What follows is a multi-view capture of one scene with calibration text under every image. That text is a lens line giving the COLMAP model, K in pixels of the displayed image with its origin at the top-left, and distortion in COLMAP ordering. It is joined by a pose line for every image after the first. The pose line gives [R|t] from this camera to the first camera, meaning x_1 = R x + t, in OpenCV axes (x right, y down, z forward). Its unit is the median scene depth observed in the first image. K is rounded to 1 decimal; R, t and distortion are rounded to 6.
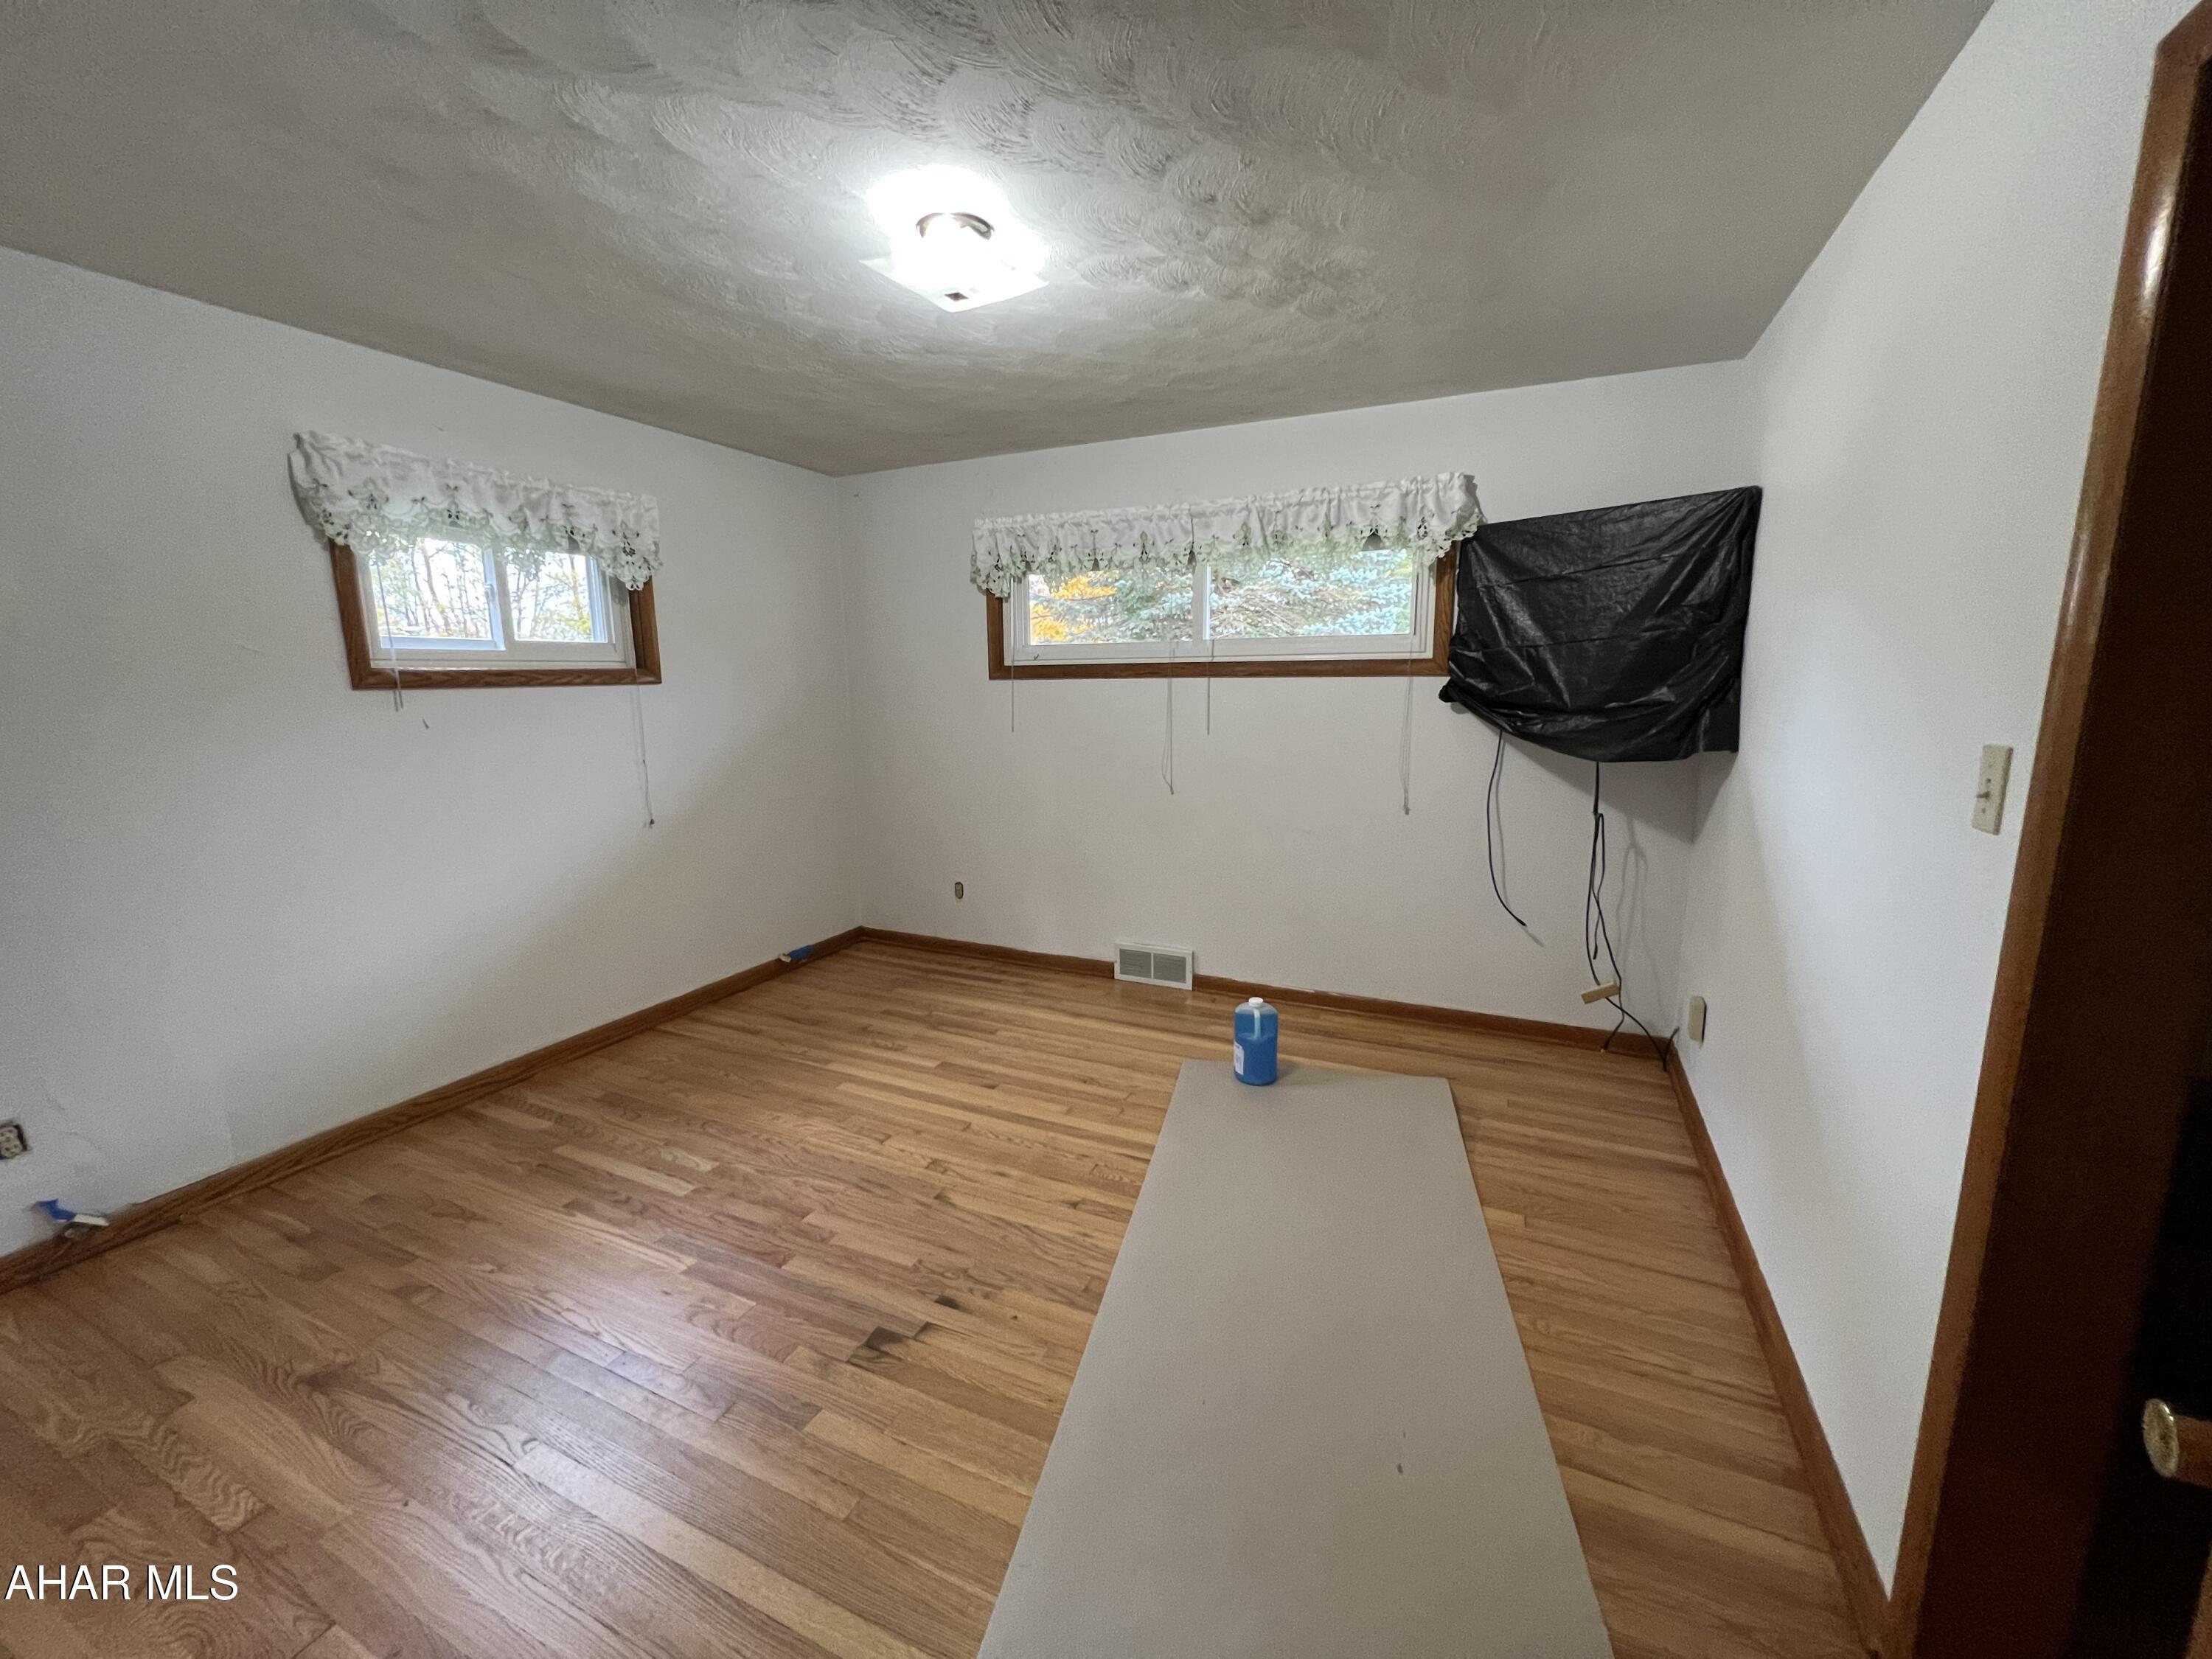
lens RADIAL K [[904.0, 0, 1105.9], [0, 904.0, 827.0], [0, 0, 1]] dist [-0.001185, 0.000025]
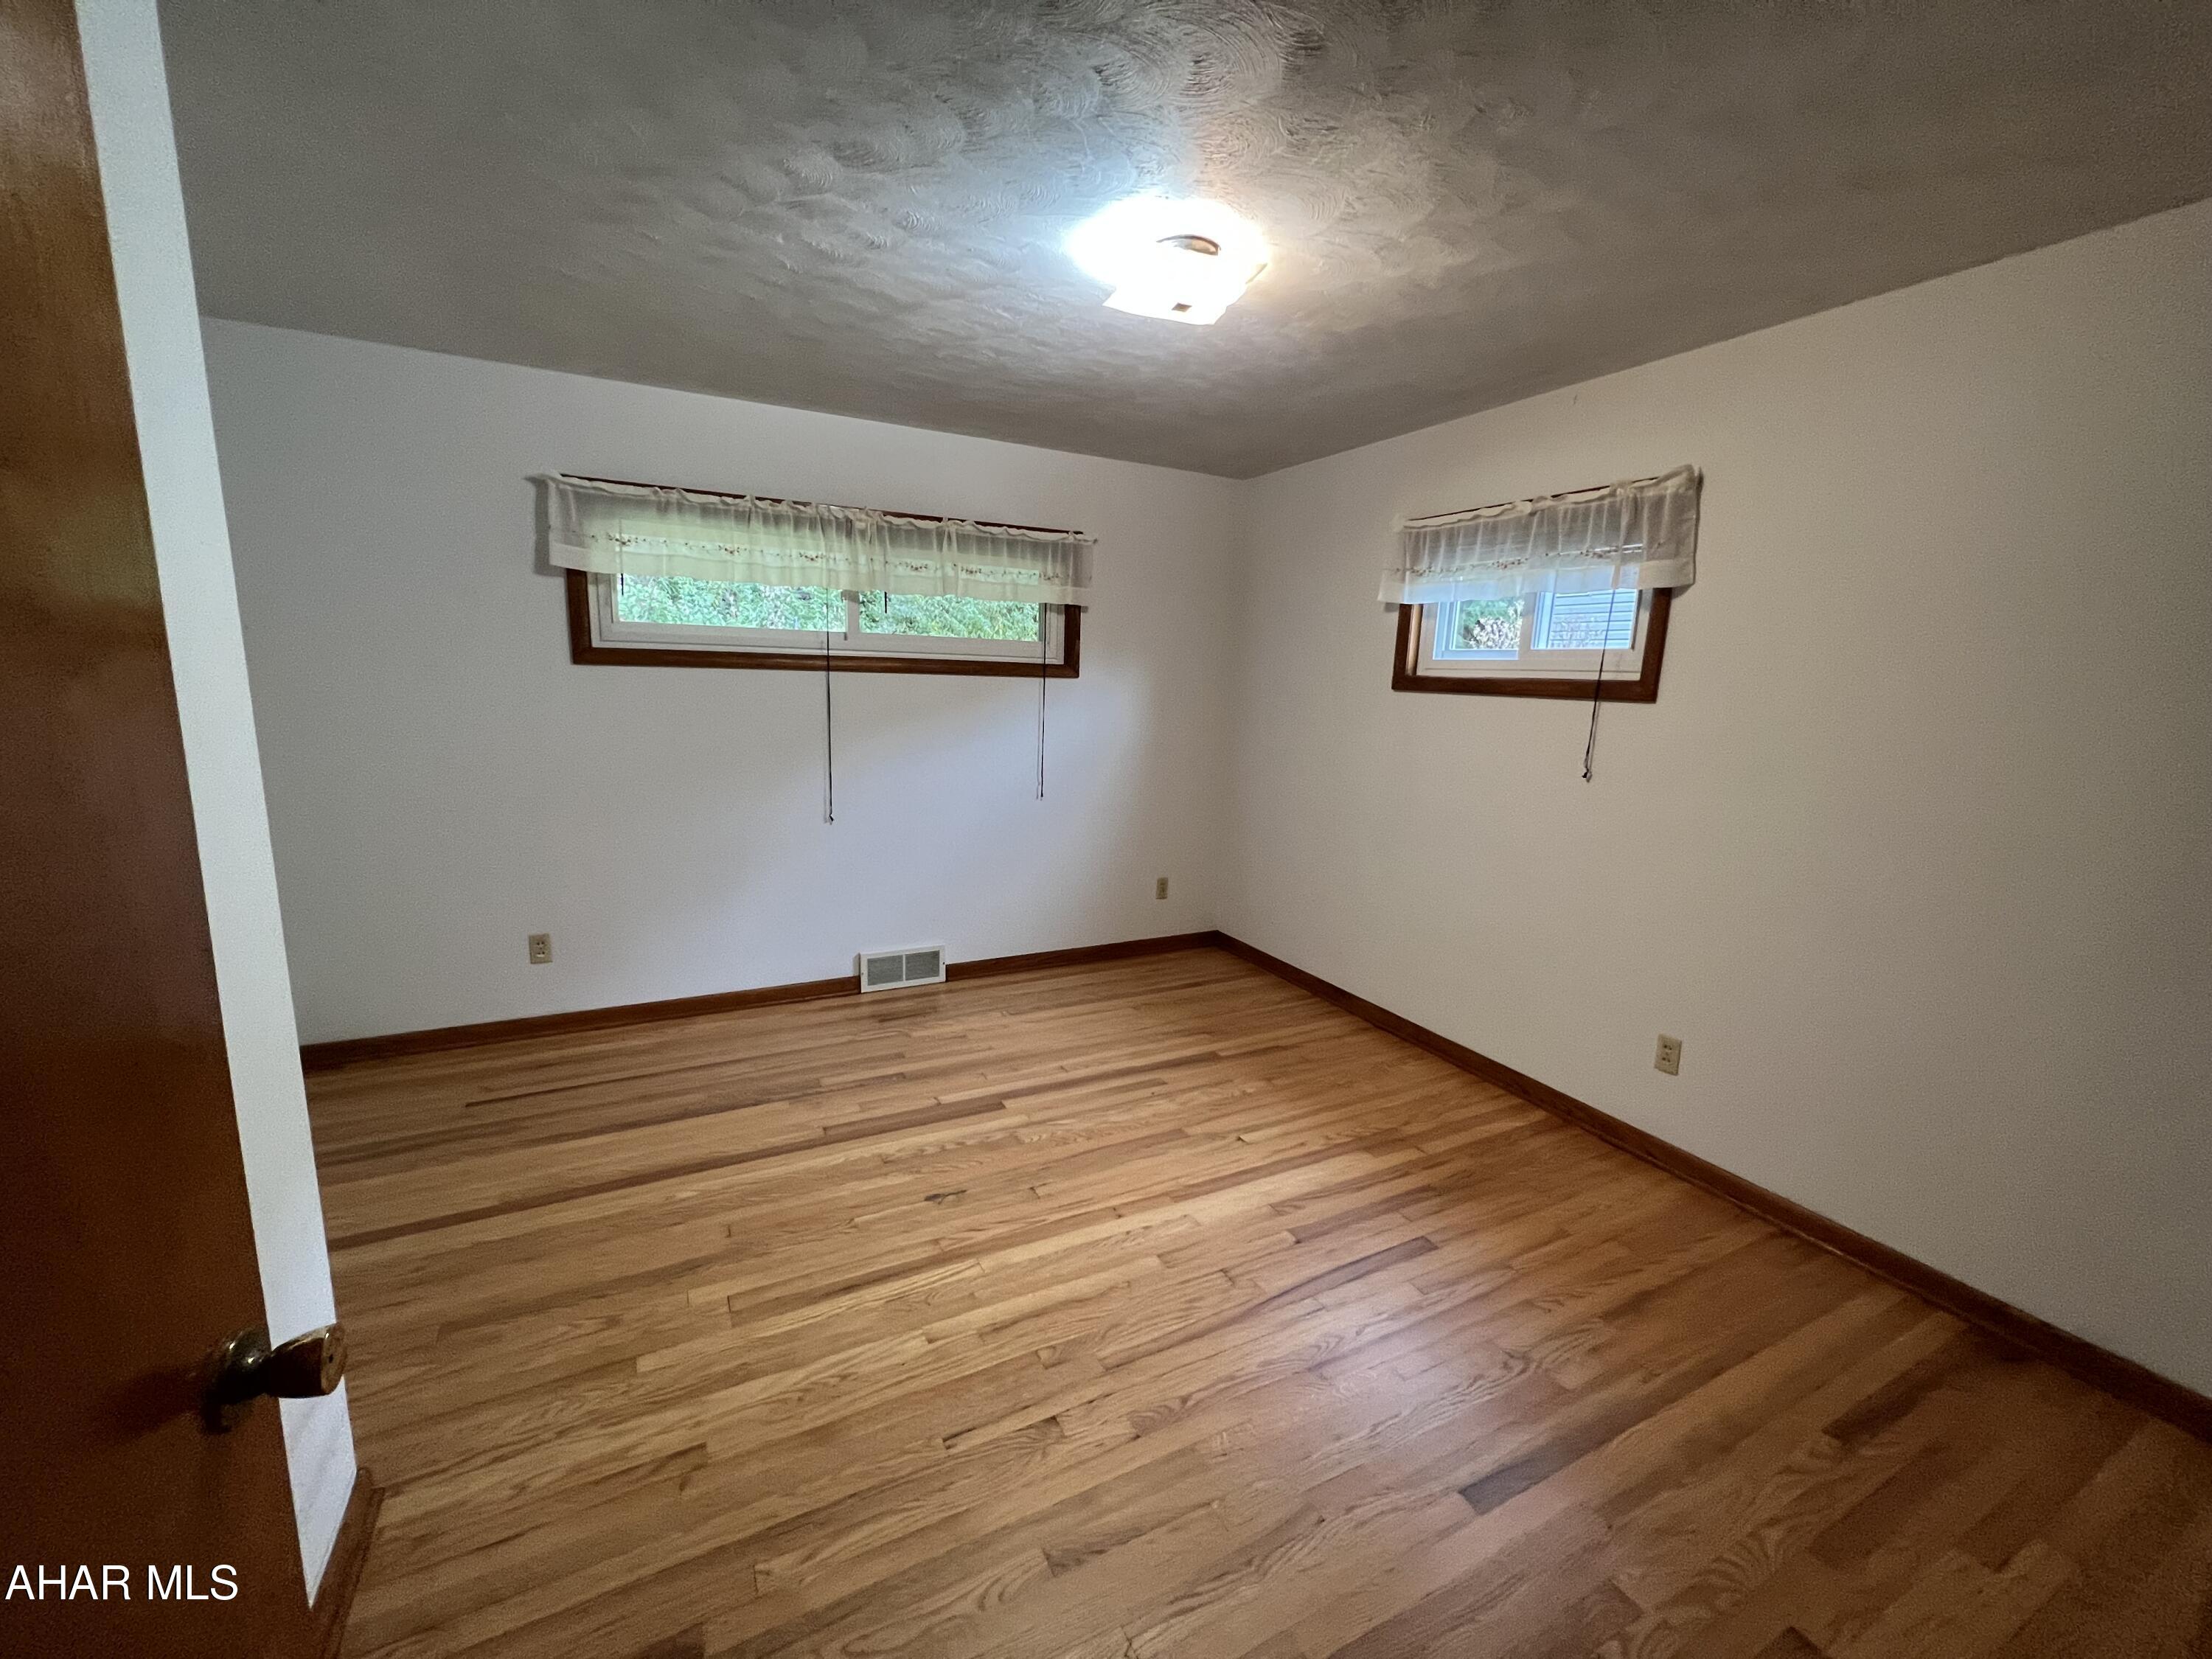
lens RADIAL K [[904.0, 0, 1095.8], [0, 904.0, 837.2], [0, 0, 1]] dist [-0.001185, 0.000025]
pose [[0.636078, -0.119778, 0.762272, -0.446961], [0.100668, 0.992317, 0.071924, -0.029245], [-0.765030, 0.030987, 0.643248, 0.173995]]
